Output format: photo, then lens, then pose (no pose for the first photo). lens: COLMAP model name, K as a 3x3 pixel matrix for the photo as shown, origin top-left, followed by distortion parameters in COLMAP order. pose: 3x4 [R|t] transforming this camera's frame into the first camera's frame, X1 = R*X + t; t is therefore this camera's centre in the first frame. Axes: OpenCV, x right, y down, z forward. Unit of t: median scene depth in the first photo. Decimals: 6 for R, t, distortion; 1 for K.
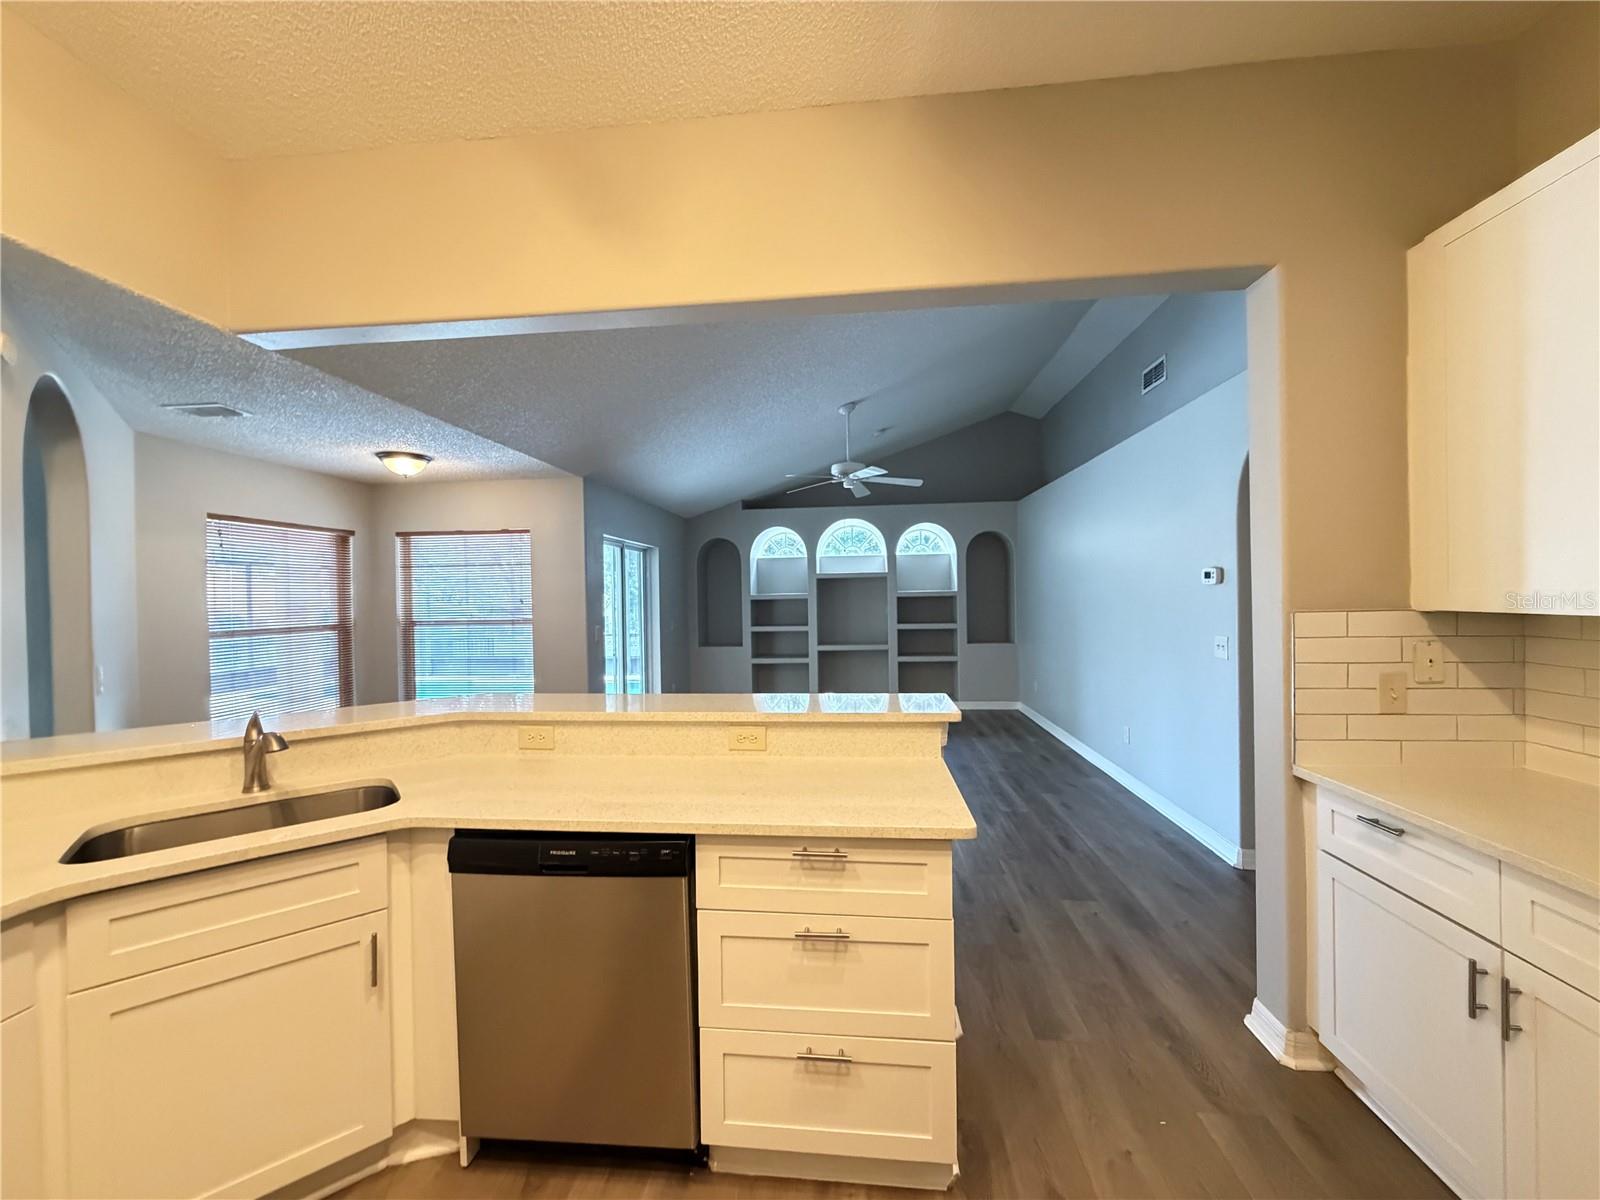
lens RADIAL K [[636.3, 0, 799.6], [0, 636.3, 601.3], [0, 0, 1]] dist [-0.000571, -0.000235]
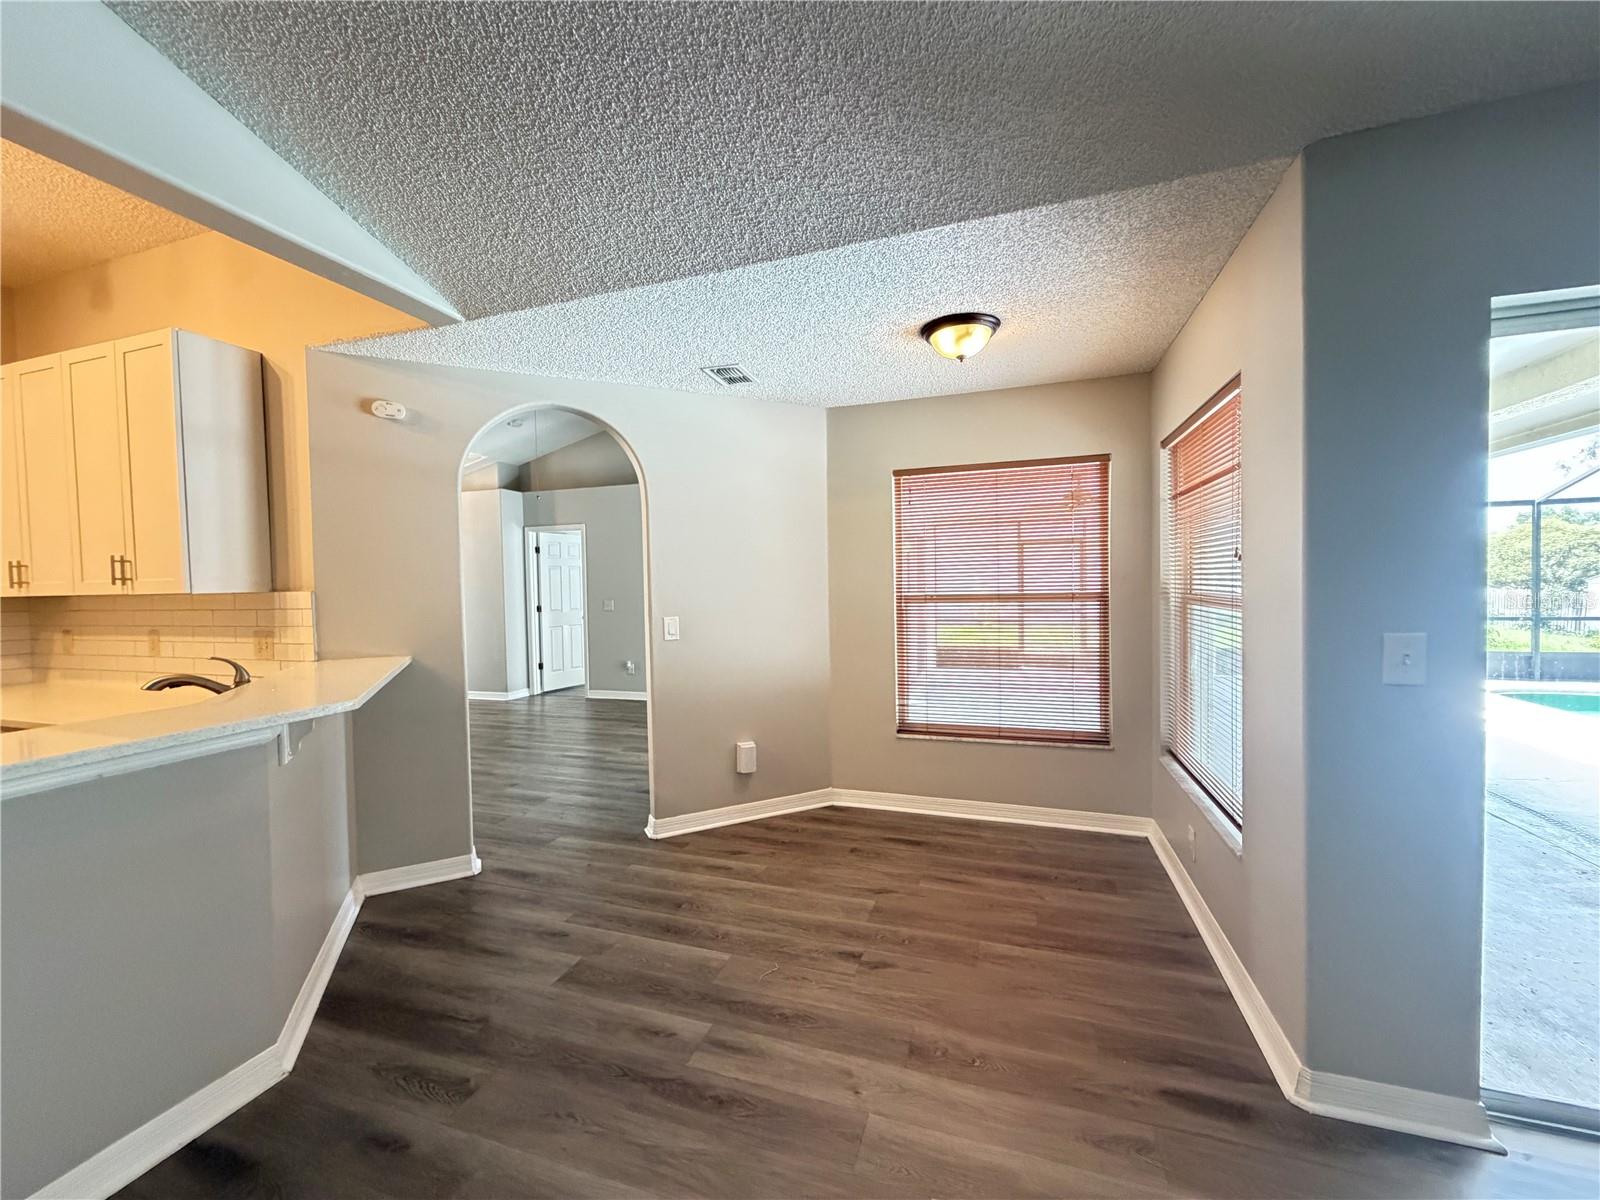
lens RADIAL K [[636.9, 0, 796.7], [0, 636.9, 600.4], [0, 0, 1]] dist [0.000110, -0.000023]
pose [[-0.228956, 0.052654, -0.972012, 0.031596], [0.013577, 0.998612, 0.050897, 0.003563], [0.973342, -0.001544, -0.229353, 0.805336]]
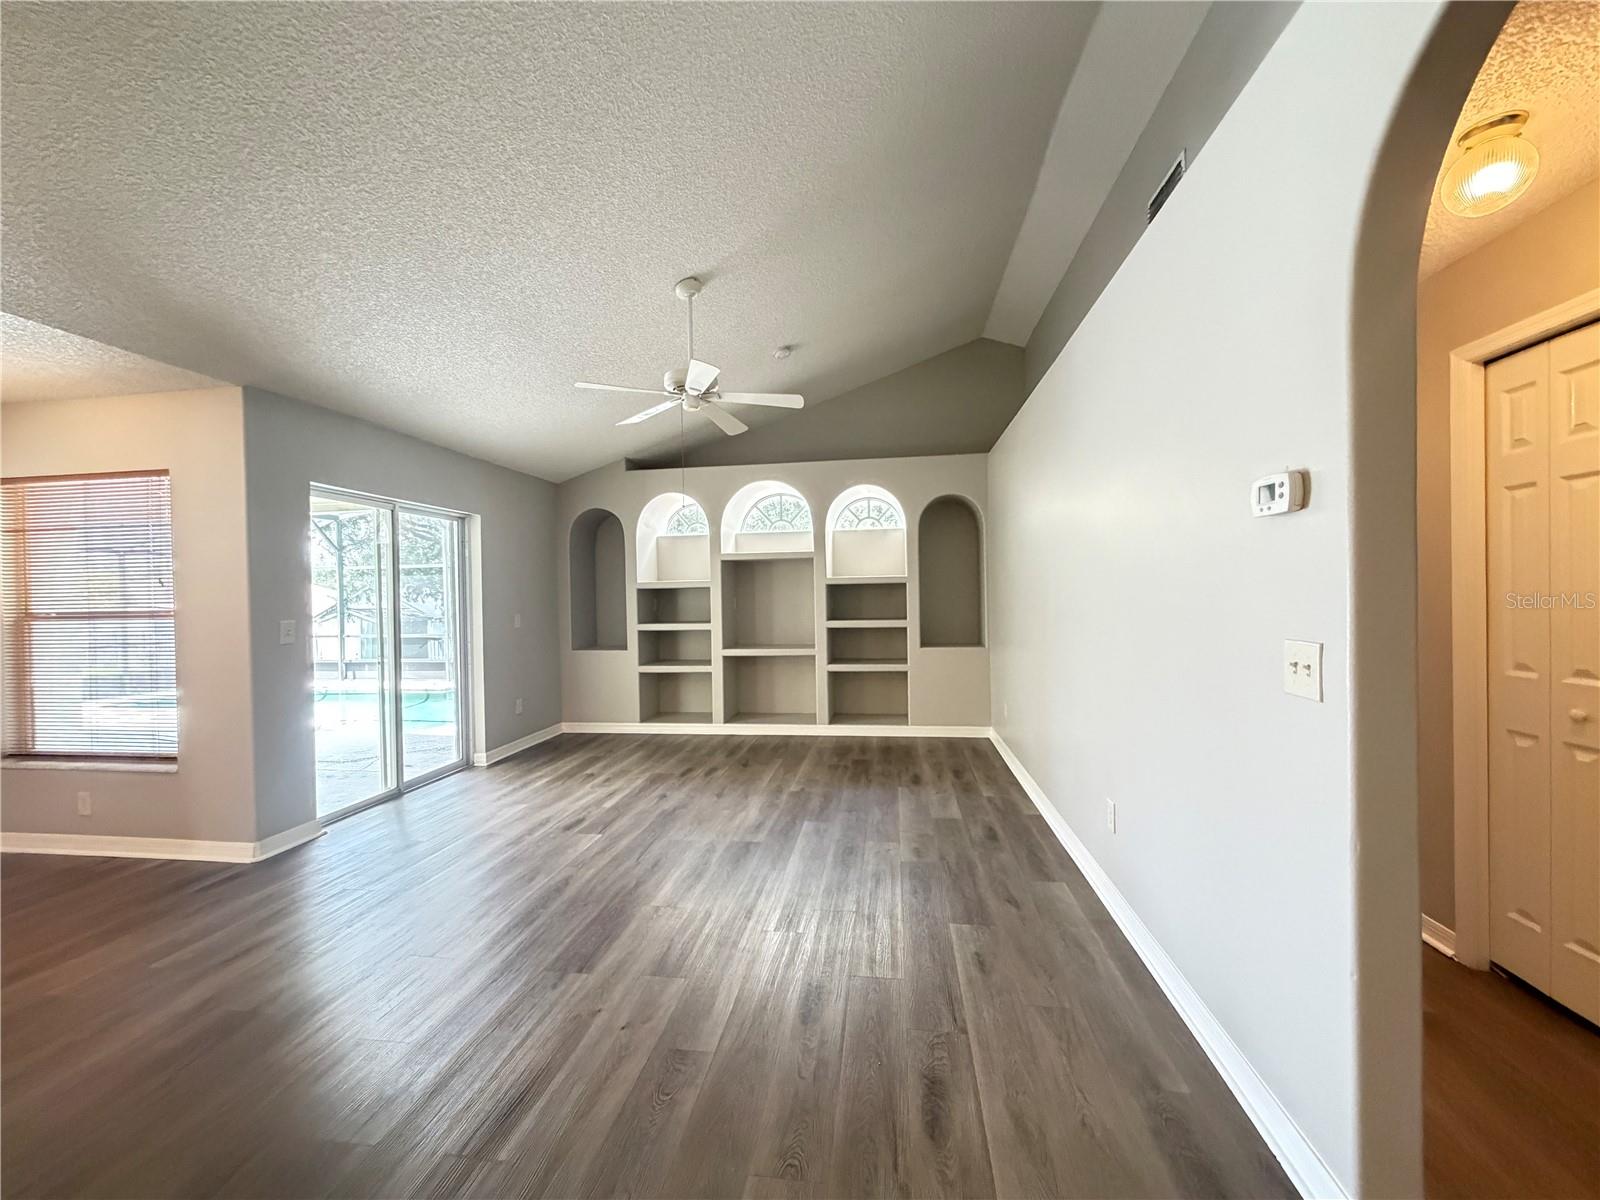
lens RADIAL K [[636.9, 0, 796.7], [0, 636.9, 600.4], [0, 0, 1]] dist [0.000110, -0.000023]
pose [[0.998647, -0.000541, -0.052005, 0.238785], [0.000453, 0.999998, -0.001707, 0.019637], [0.052006, 0.001681, 0.998645, 0.381475]]
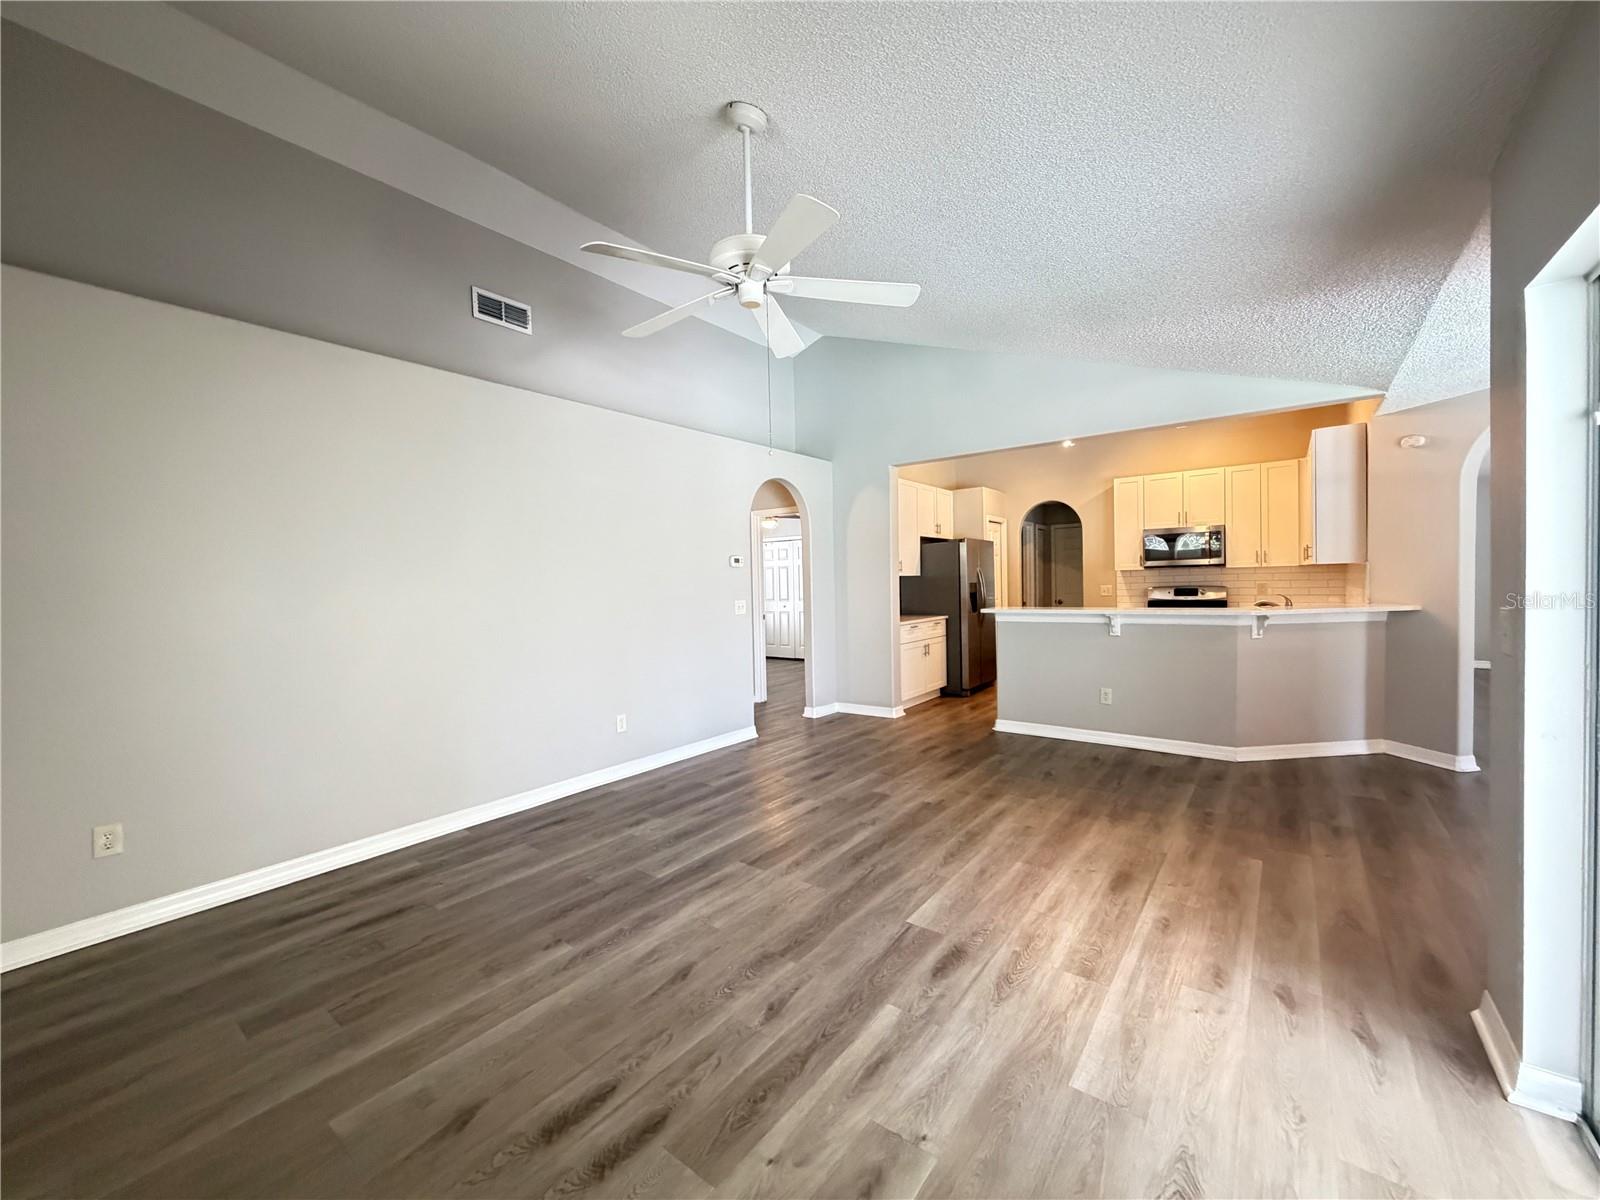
lens RADIAL K [[636.9, 0, 796.7], [0, 636.9, 600.4], [0, 0, 1]] dist [0.000110, -0.000023]
pose [[-0.846325, 0.023132, 0.532164, -0.189951], [0.044833, 0.998605, 0.027892, 0.011036], [-0.530776, 0.047464, -0.846182, 1.475741]]
